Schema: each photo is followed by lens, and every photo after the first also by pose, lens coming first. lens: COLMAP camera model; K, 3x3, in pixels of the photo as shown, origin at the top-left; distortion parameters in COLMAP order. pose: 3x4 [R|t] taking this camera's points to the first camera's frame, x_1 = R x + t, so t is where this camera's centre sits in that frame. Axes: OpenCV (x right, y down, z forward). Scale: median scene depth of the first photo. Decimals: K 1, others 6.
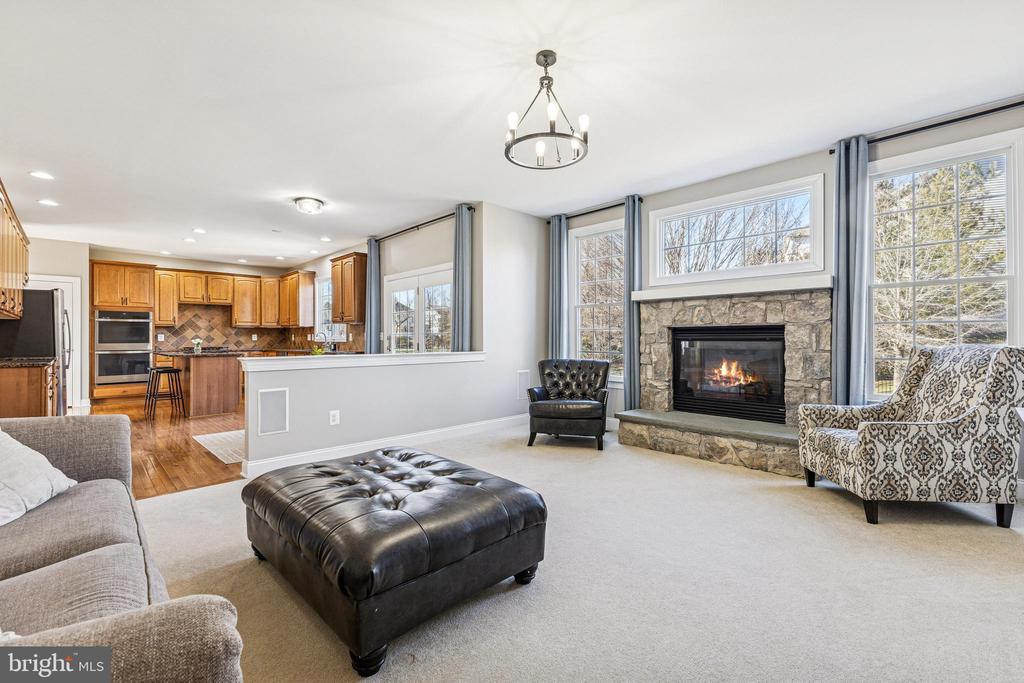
lens RADIAL K [[444.0, 0, 509.3], [0, 444.0, 336.7], [0, 0, 1]] dist [0.011956, -0.004040]
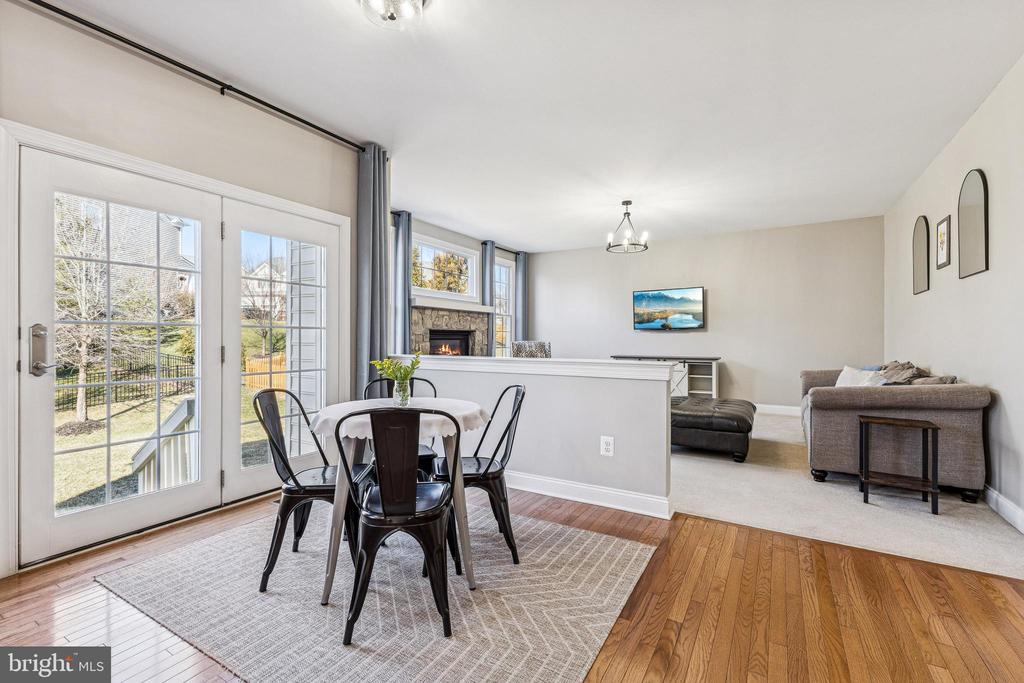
lens RADIAL K [[444.0, 0, 519.9], [0, 444.0, 338.9], [0, 0, 1]] dist [0.011956, -0.004040]
pose [[-0.268530, -0.001902, 0.963270, -0.565588], [-0.009724, 0.999952, -0.000737, 0.002665], [-0.963222, -0.009565, -0.268535, 0.651458]]
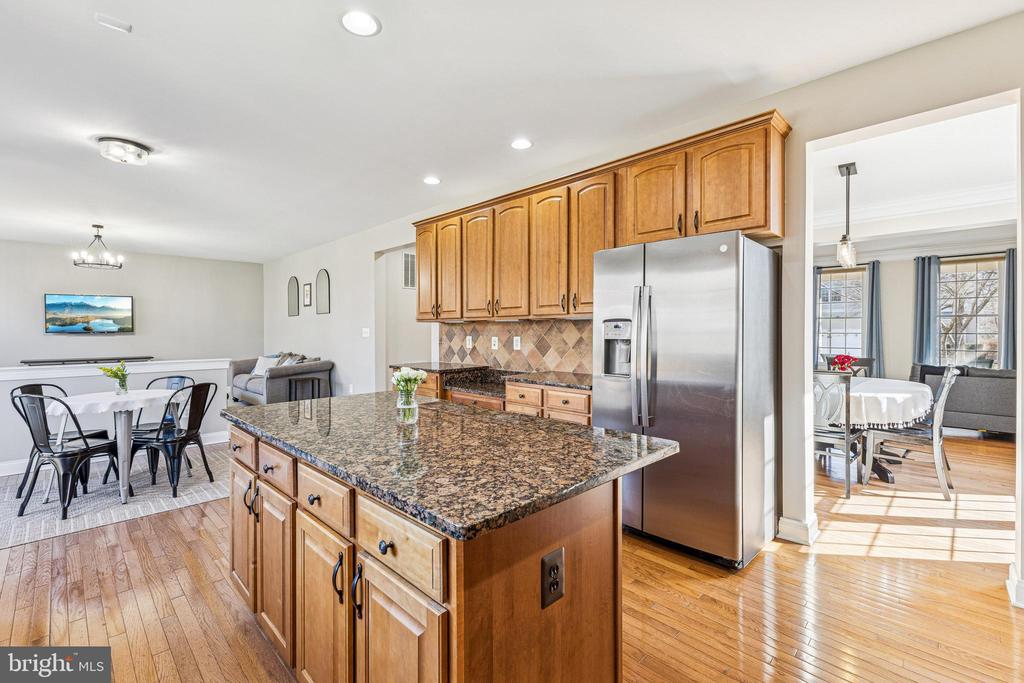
lens RADIAL K [[444.0, 0, 519.2], [0, 444.0, 340.5], [0, 0, 1]] dist [0.011956, -0.004040]
pose [[-0.999742, 0.001595, -0.022649, -0.678328], [0.001523, 0.999994, 0.003191, -0.005575], [0.022654, 0.003156, -0.999738, 1.101087]]
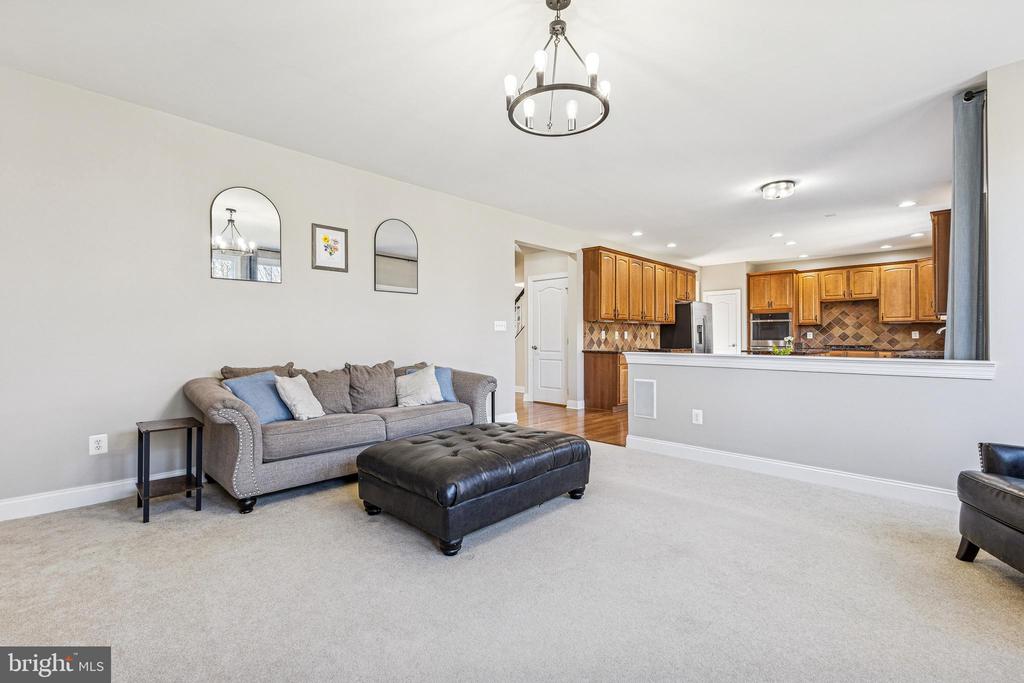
lens RADIAL K [[444.0, 0, 514.5], [0, 444.0, 335.1], [0, 0, 1]] dist [0.011956, -0.004040]
pose [[0.037981, -0.003925, -0.999271, 0.285835], [0.006121, 0.999974, -0.003695, 0.000951], [0.999260, -0.005976, 0.038004, 0.278511]]
